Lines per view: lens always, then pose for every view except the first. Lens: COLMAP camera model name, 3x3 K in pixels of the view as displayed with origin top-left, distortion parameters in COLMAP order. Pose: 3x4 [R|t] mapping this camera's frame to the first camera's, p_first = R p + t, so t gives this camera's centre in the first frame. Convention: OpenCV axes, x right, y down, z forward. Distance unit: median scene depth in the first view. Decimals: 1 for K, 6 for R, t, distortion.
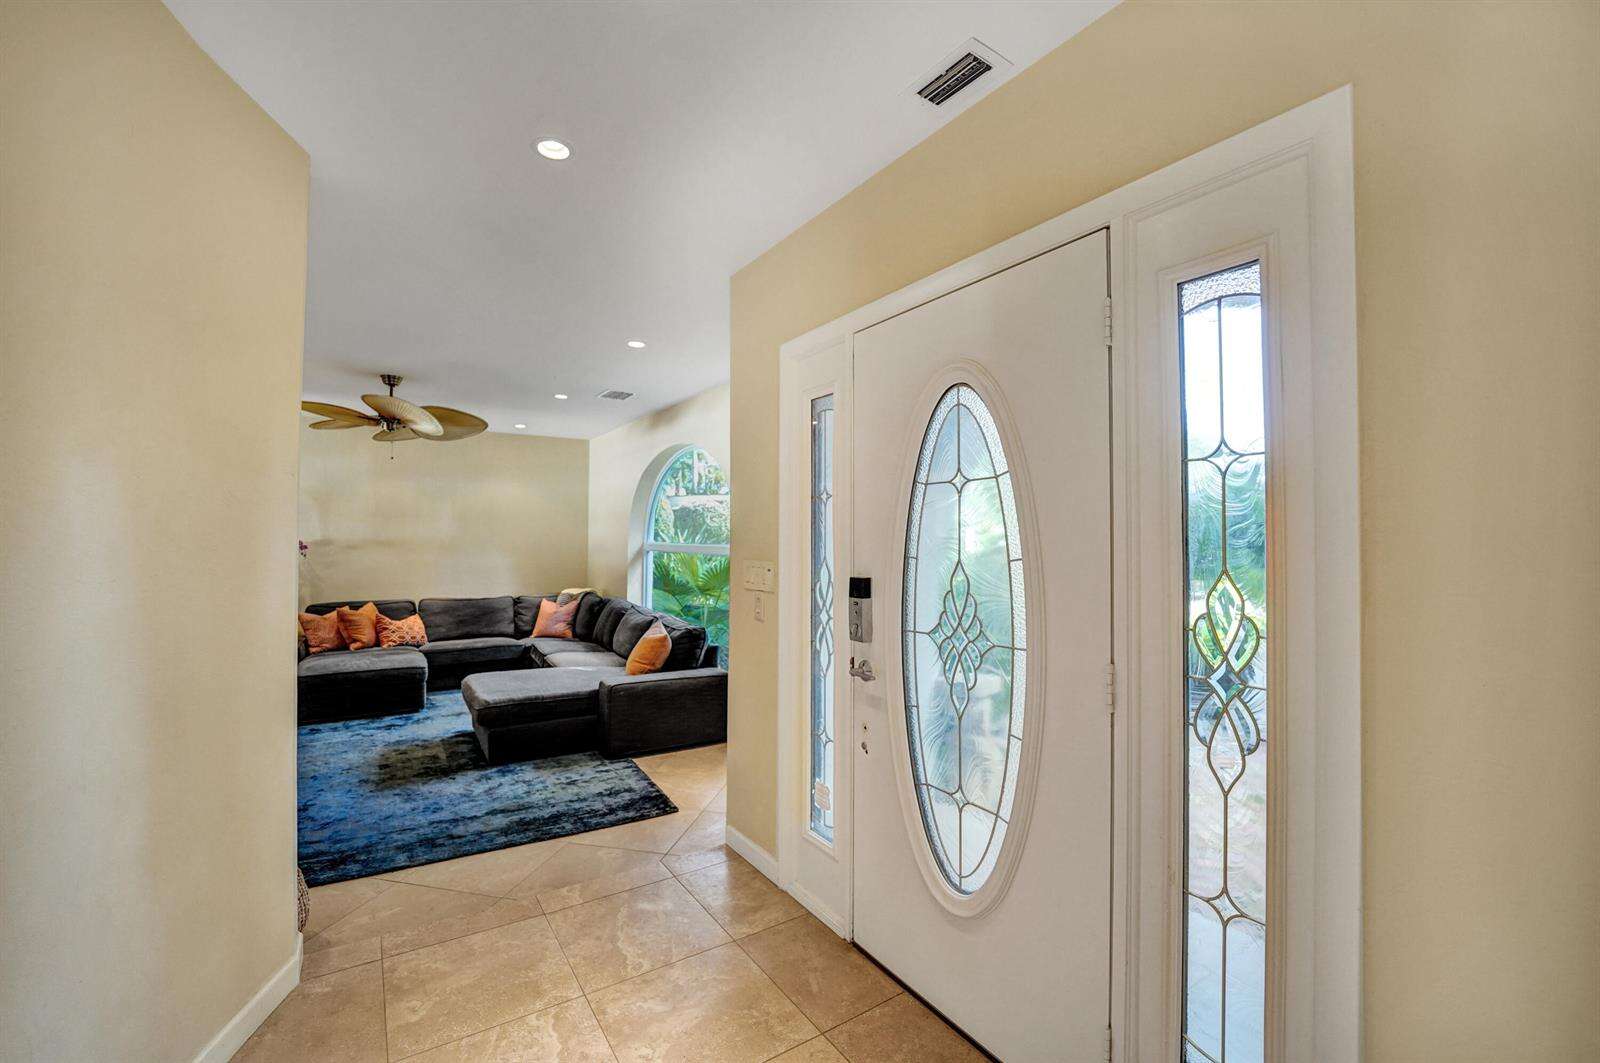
lens RADIAL K [[659.3, 0, 790.0], [0, 659.3, 522.4], [0, 0, 1]] dist [-0.023953, 0.001000]
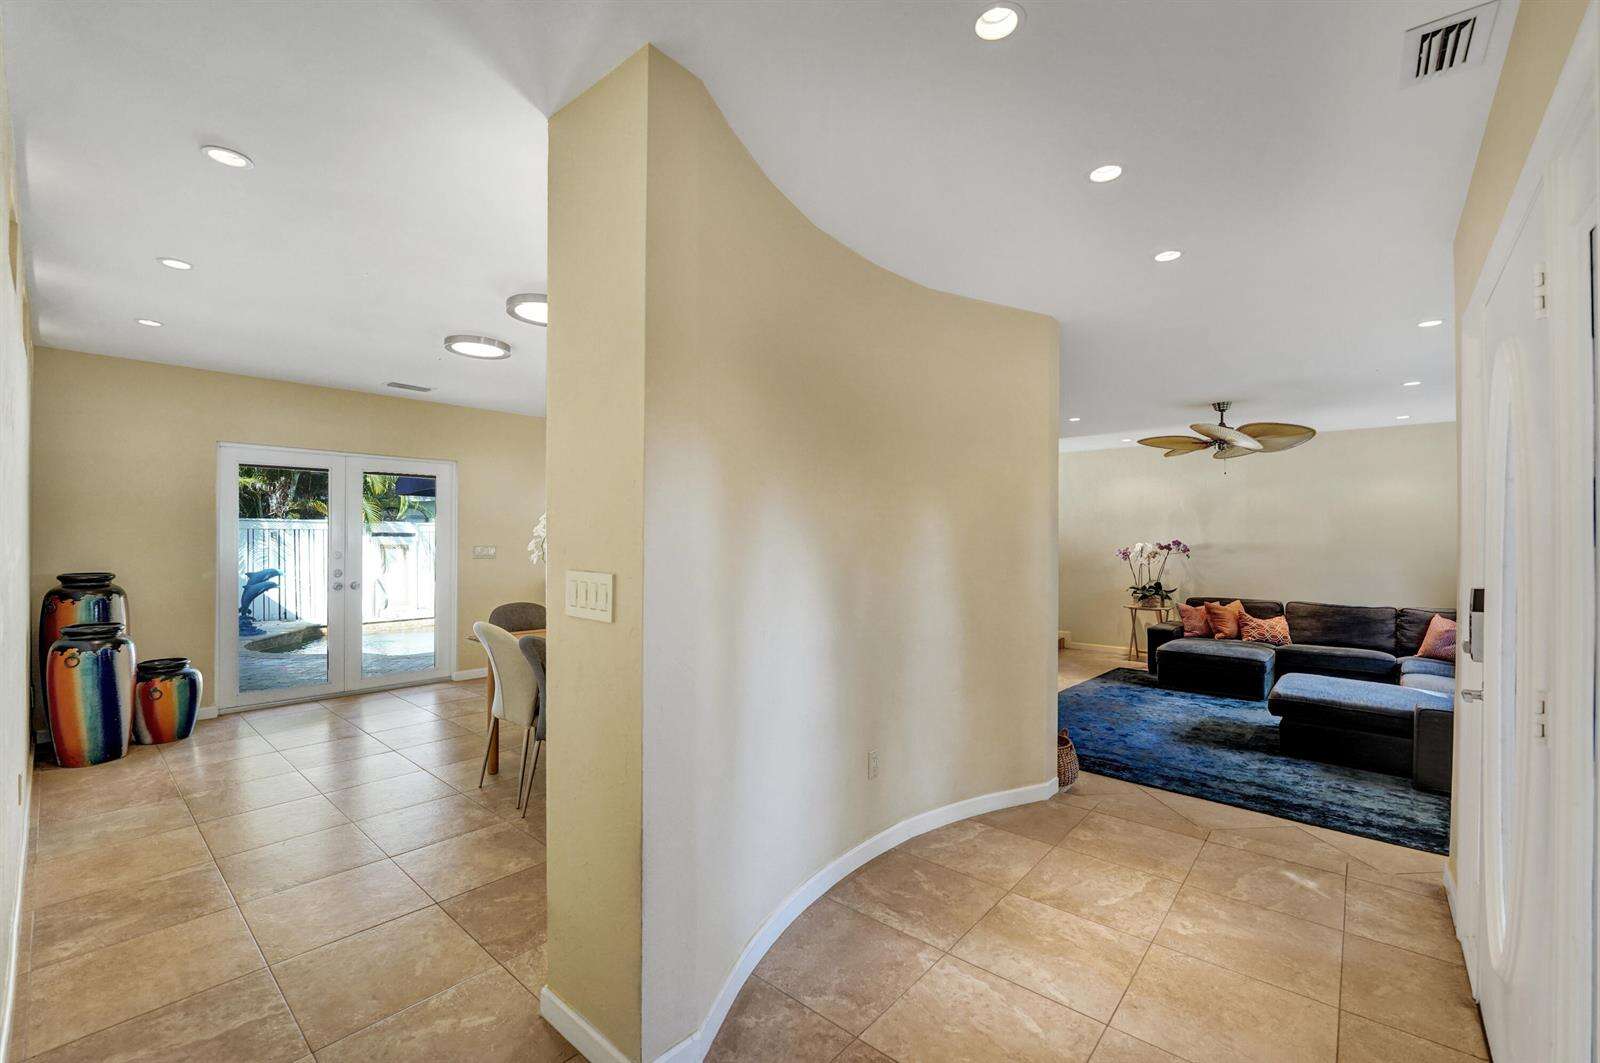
lens RADIAL K [[659.3, 0, 792.5], [0, 659.3, 538.4], [0, 0, 1]] dist [-0.023953, 0.001000]
pose [[0.269878, -0.002298, -0.962892, 0.359841], [0.020334, 0.999788, 0.003313, -0.004828], [0.962680, -0.020474, 0.269867, -0.060584]]
